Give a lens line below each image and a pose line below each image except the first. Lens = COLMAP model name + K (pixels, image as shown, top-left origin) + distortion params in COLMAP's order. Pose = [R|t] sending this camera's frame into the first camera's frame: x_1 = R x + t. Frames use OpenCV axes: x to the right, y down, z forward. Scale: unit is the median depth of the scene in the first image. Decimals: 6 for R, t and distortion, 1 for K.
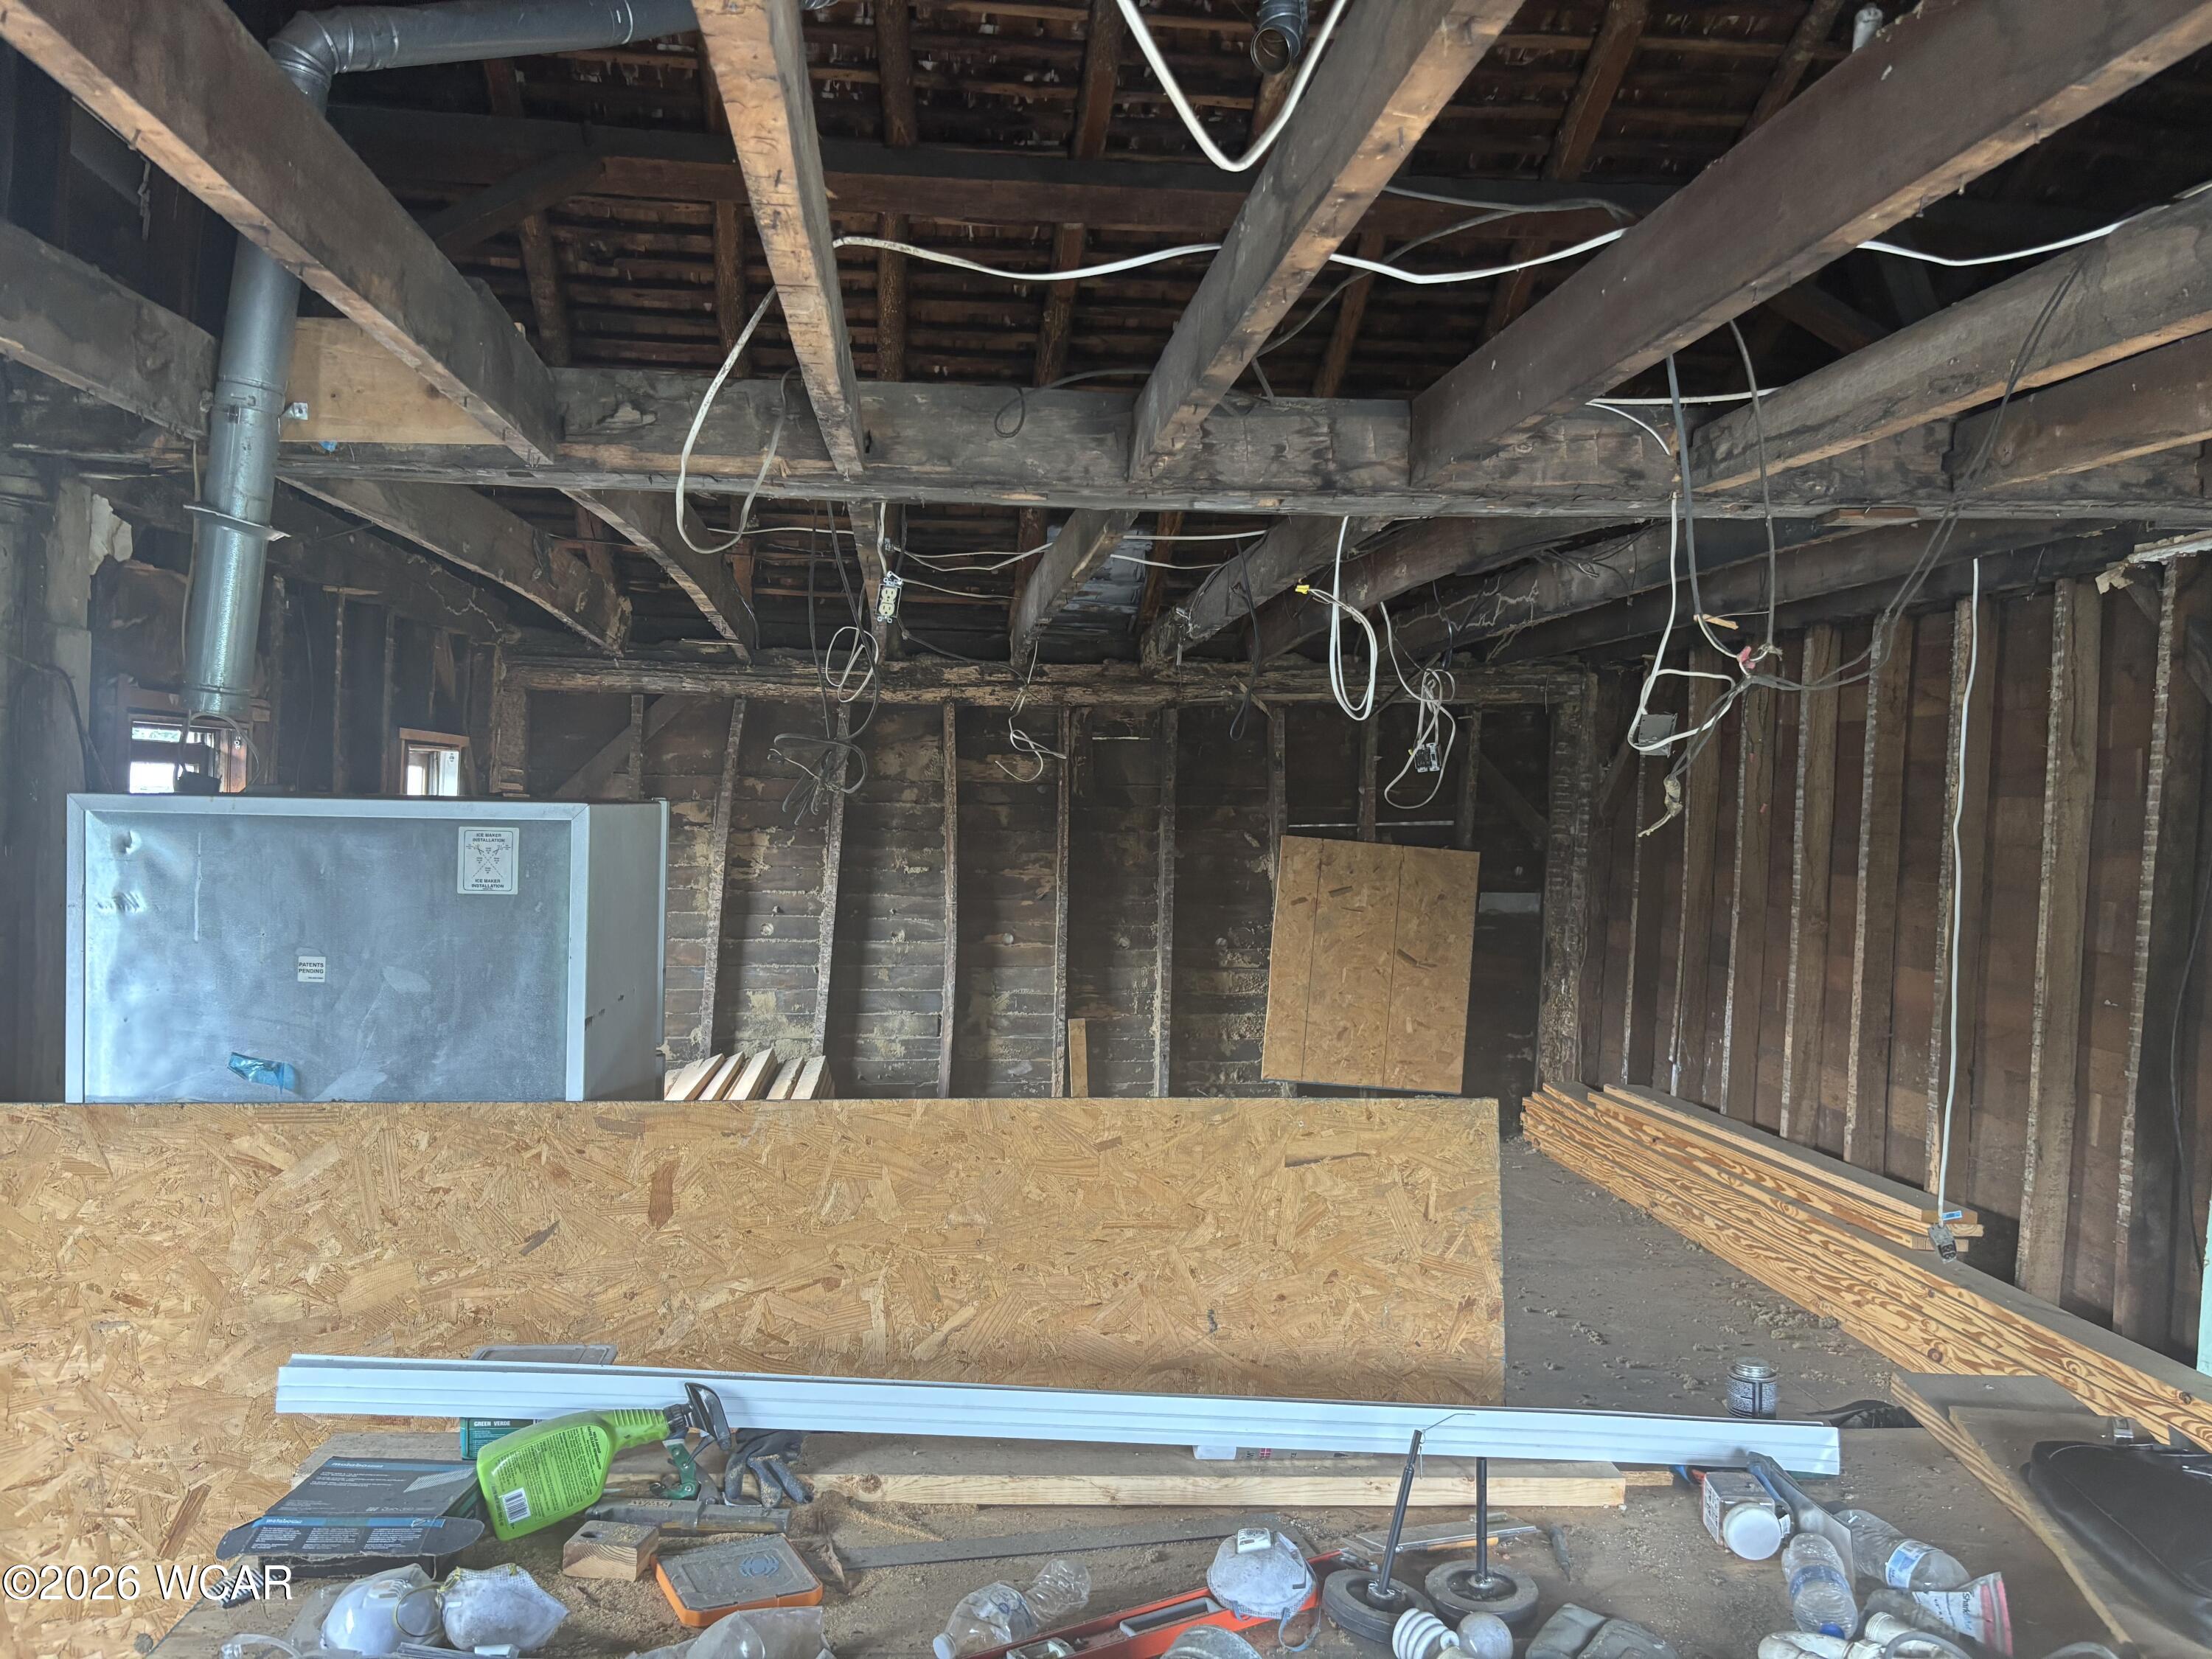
lens RADIAL K [[1684.4, 0, 1105.1], [0, 1684.4, 836.0], [0, 0, 1]] dist [-0.005504, -0.033215]
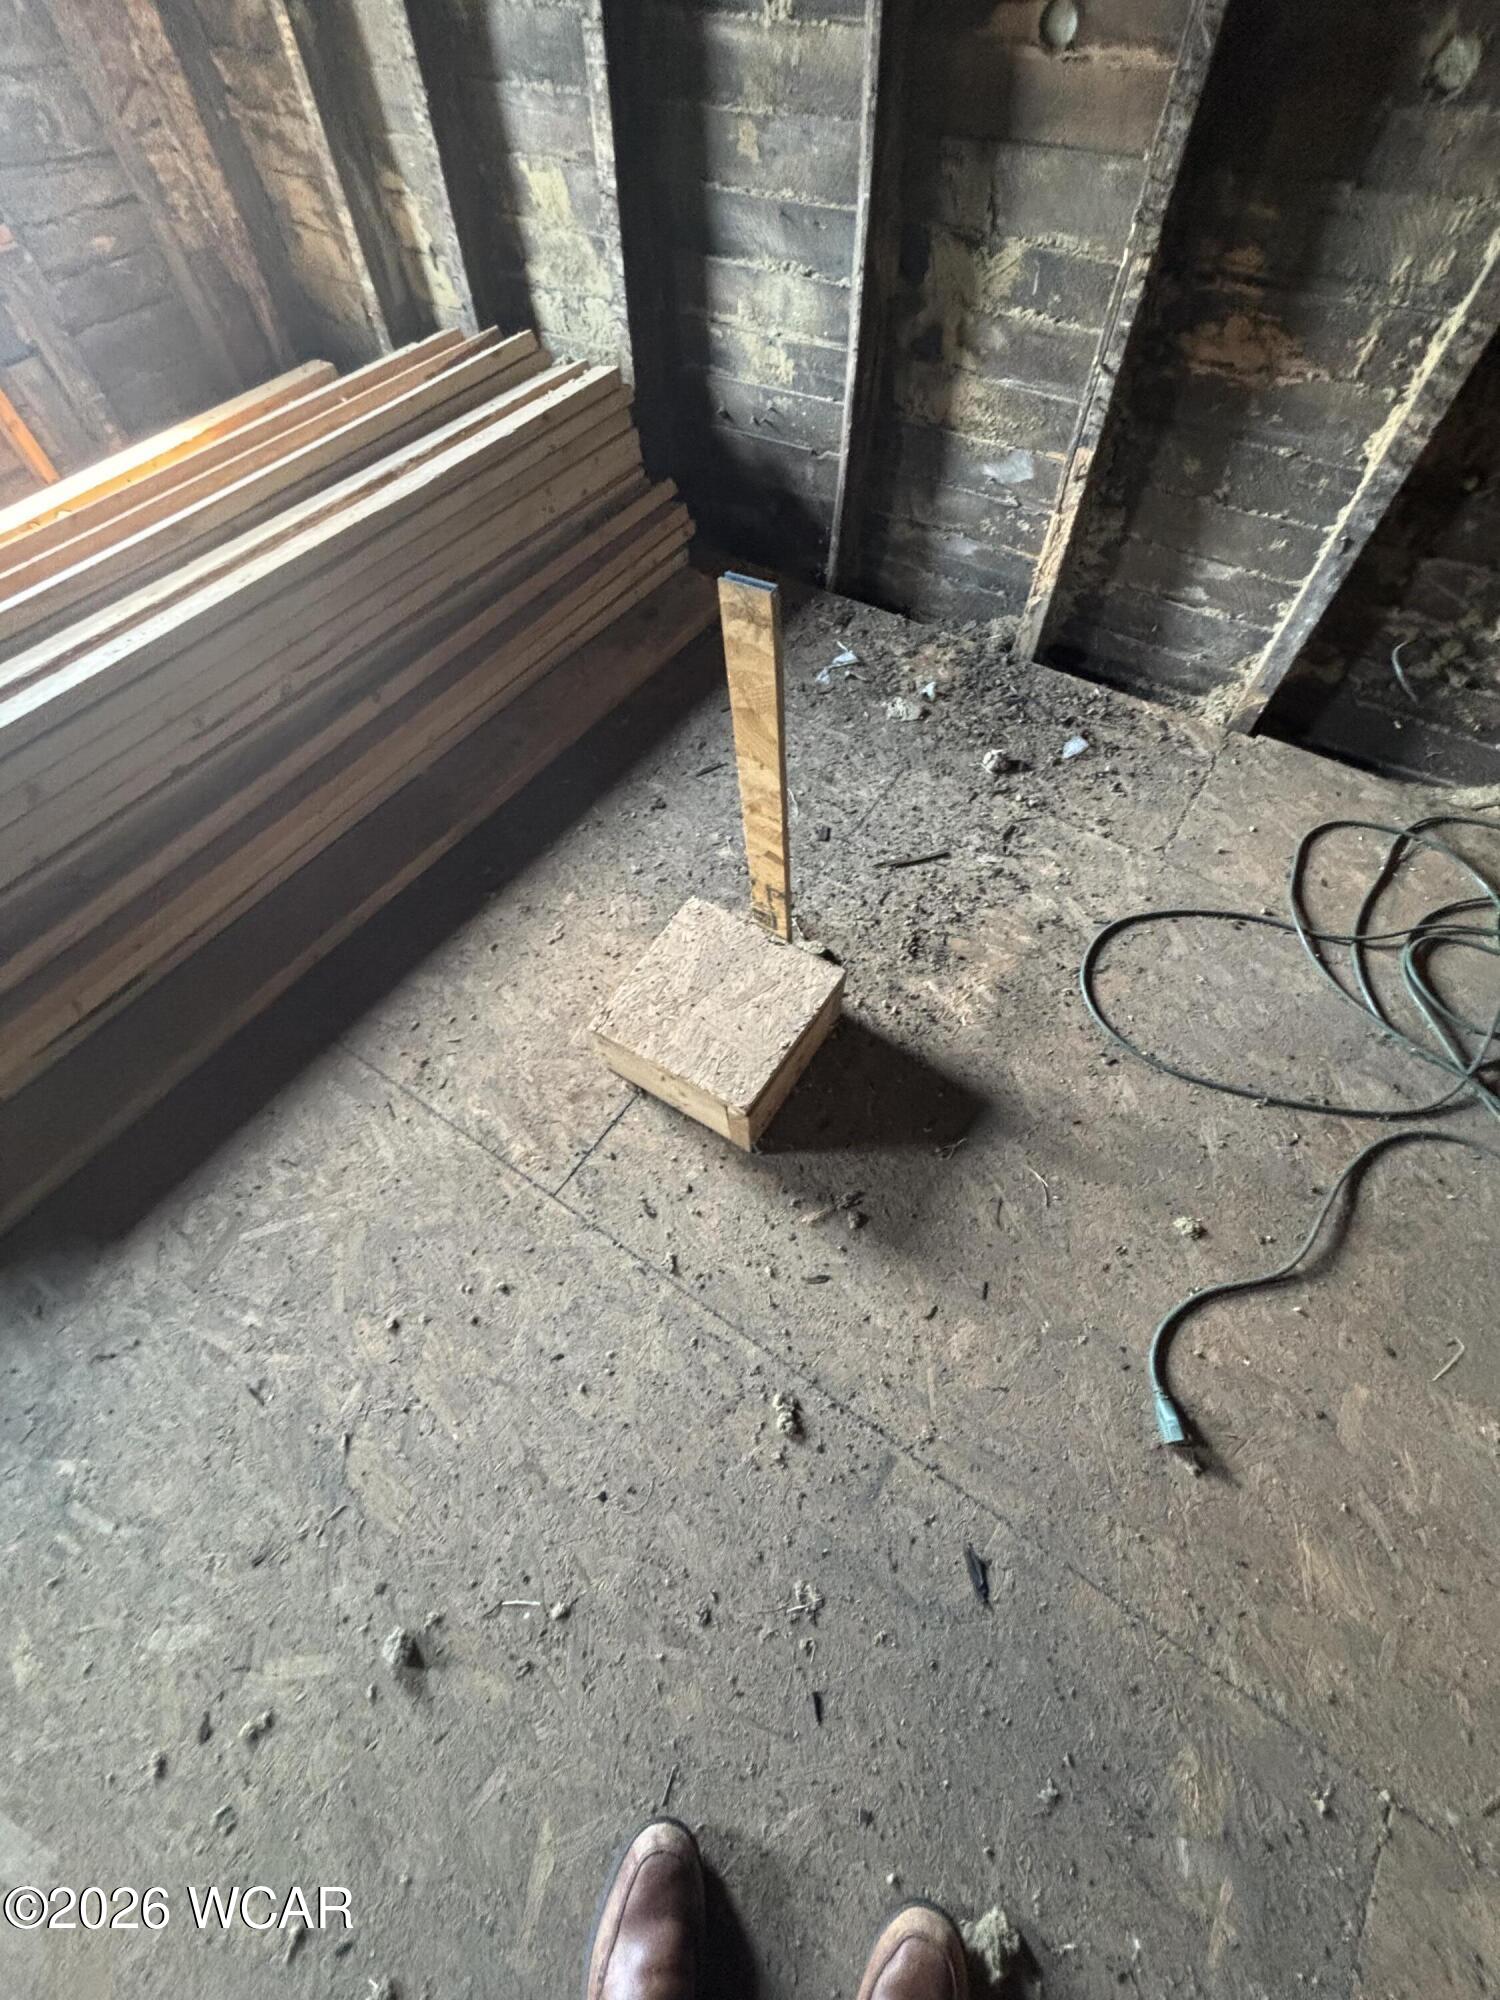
lens RADIAL K [[808.8, 0, 750.8], [0, 808.8, 1003.0], [0, 0, 1]] dist [-0.001673, -0.000081]
pose [[0.764075, 0.521477, -0.379805, 0.054702], [0.023957, 0.565387, 0.824478, 0.038120], [0.644683, -0.639061, 0.419505, 0.773024]]
